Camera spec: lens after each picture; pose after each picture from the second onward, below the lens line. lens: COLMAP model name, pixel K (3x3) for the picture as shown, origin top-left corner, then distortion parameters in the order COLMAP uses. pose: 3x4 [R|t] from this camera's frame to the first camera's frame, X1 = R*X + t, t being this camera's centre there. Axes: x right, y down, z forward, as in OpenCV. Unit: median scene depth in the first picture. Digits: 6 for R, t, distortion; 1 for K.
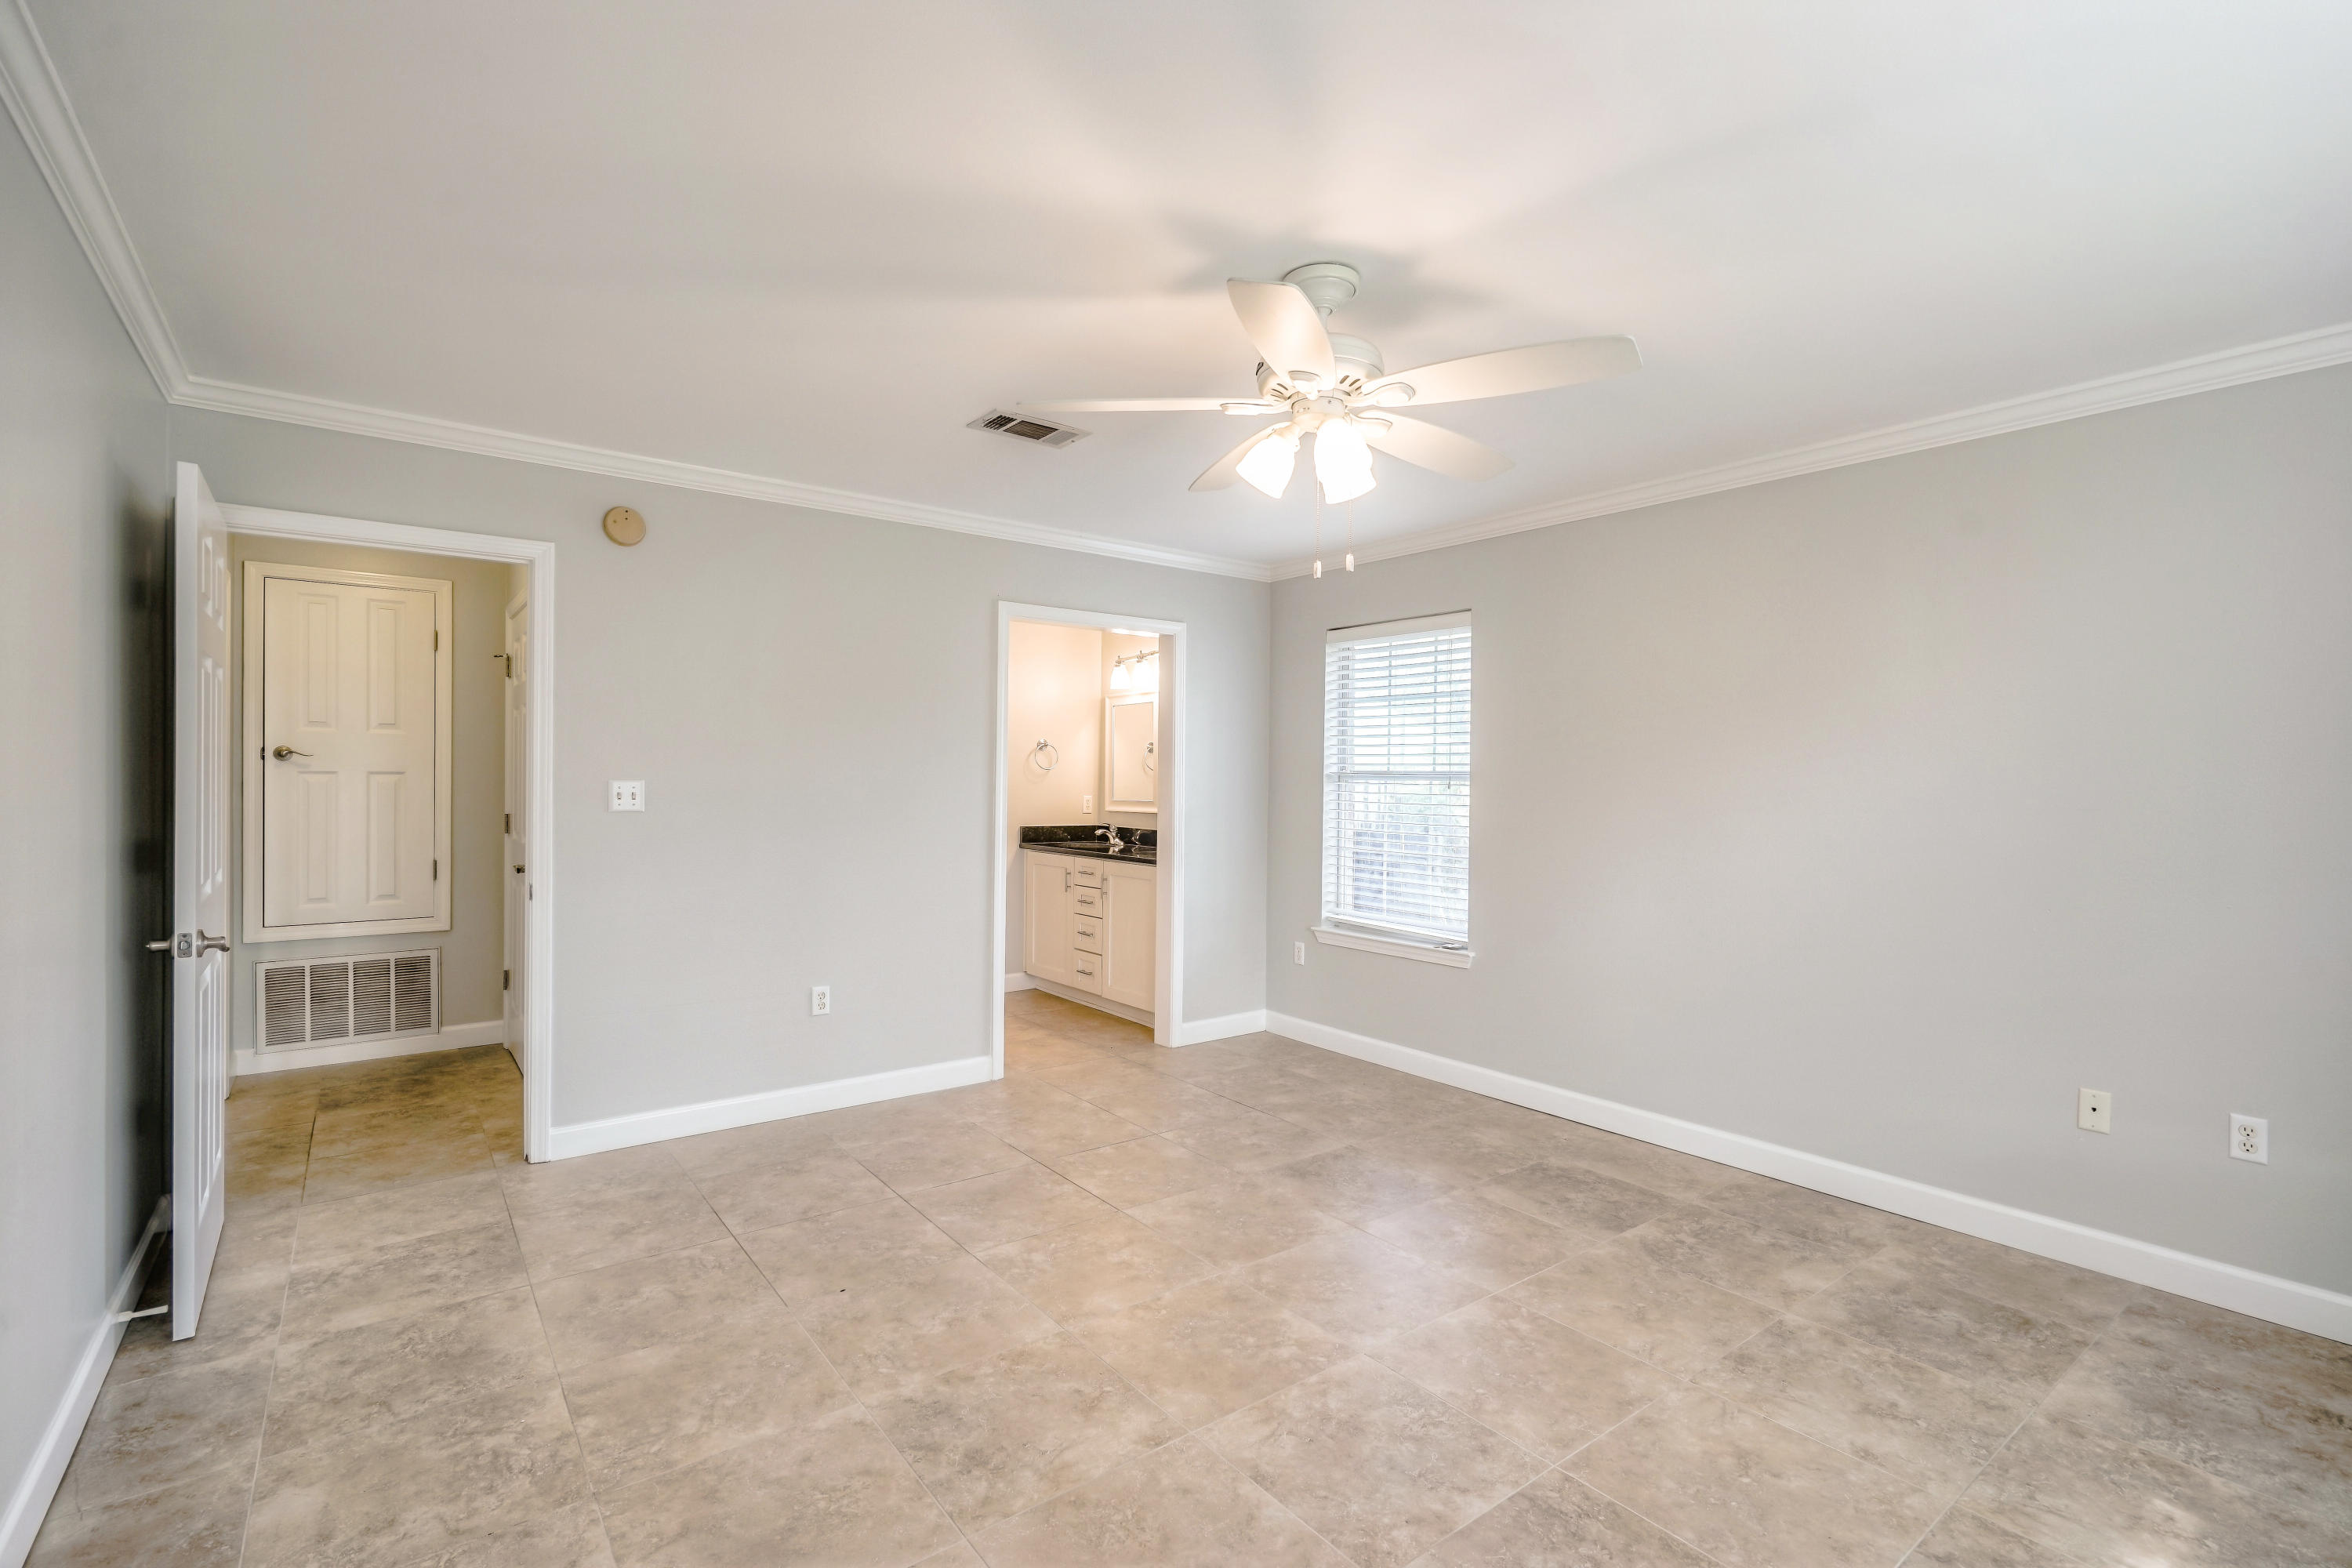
lens RADIAL K [[1056.4, 0, 1178.9], [0, 1056.4, 779.0], [0, 0, 1]] dist [-0.011246, 0.004184]
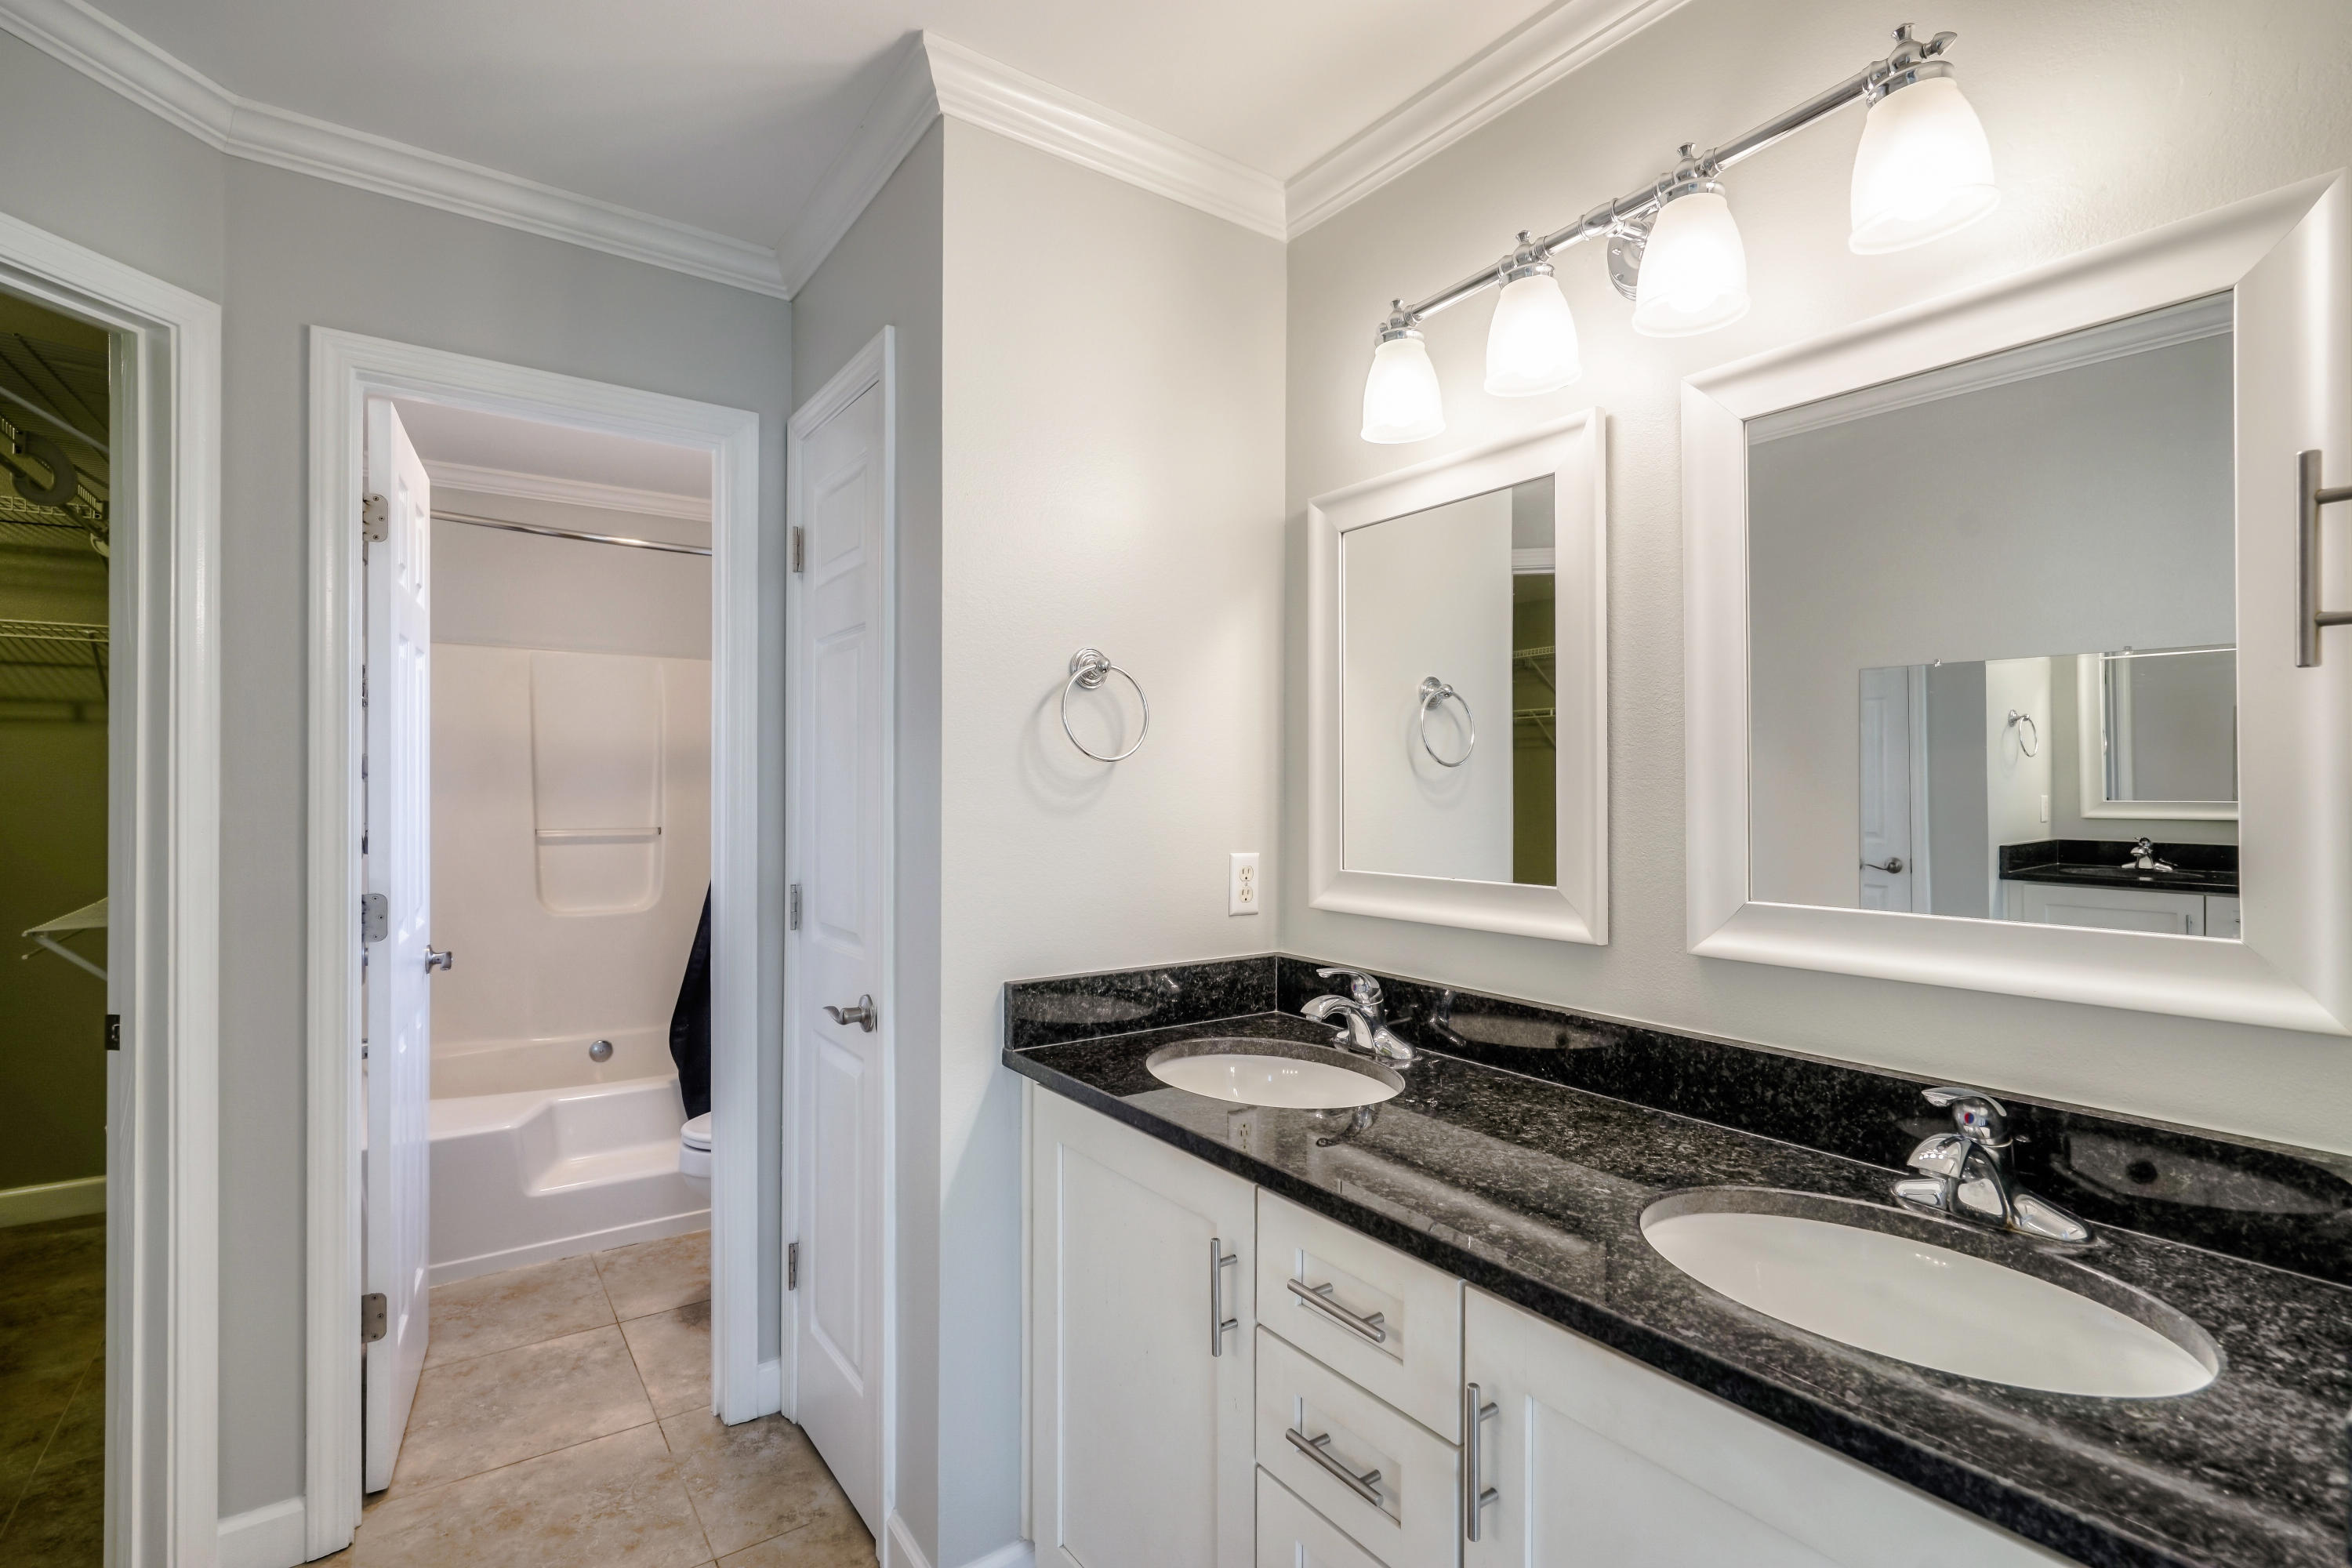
lens RADIAL K [[1056.4, 0, 1178.9], [0, 1056.4, 779.0], [0, 0, 1]] dist [-0.011246, 0.004184]
pose [[0.999643, -0.004604, -0.026318, -0.105037], [0.004312, 0.999929, -0.011153, -0.001418], [0.026367, 0.011035, 0.999591, 0.773316]]
